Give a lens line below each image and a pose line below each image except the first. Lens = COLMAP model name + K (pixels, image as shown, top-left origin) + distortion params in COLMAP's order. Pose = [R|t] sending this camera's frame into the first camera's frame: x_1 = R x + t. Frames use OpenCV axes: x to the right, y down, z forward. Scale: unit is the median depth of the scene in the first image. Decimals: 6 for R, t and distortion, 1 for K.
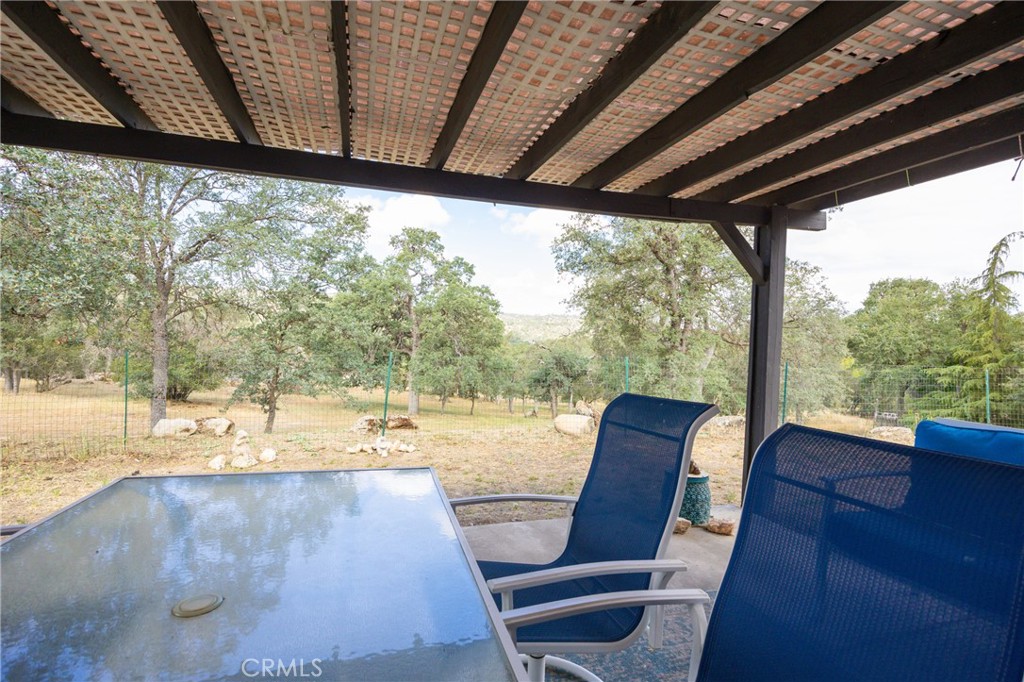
lens RADIAL K [[481.8, 0, 511.9], [0, 481.8, 337.9], [0, 0, 1]] dist [-0.008004, -0.000360]
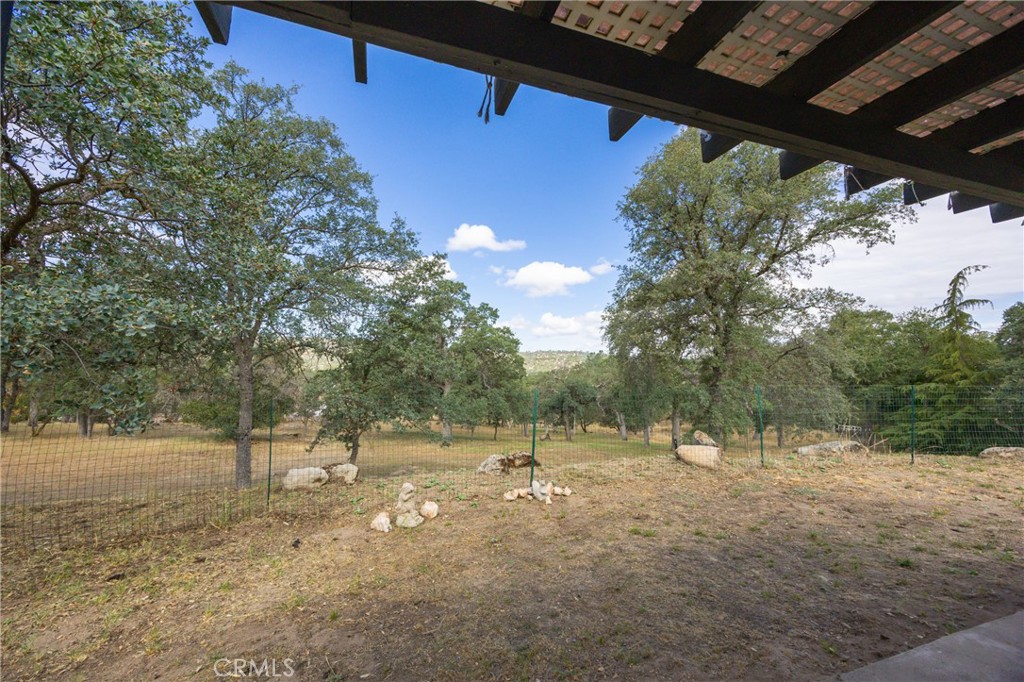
lens RADIAL K [[398.0, 0, 510.0], [0, 398.0, 339.7], [0, 0, 1]] dist [0.002665, -0.000210]
pose [[0.999308, -0.030728, 0.020961, -0.093256], [0.032305, 0.996303, -0.079600, -0.001685], [-0.018438, 0.080222, 0.996606, 0.059414]]
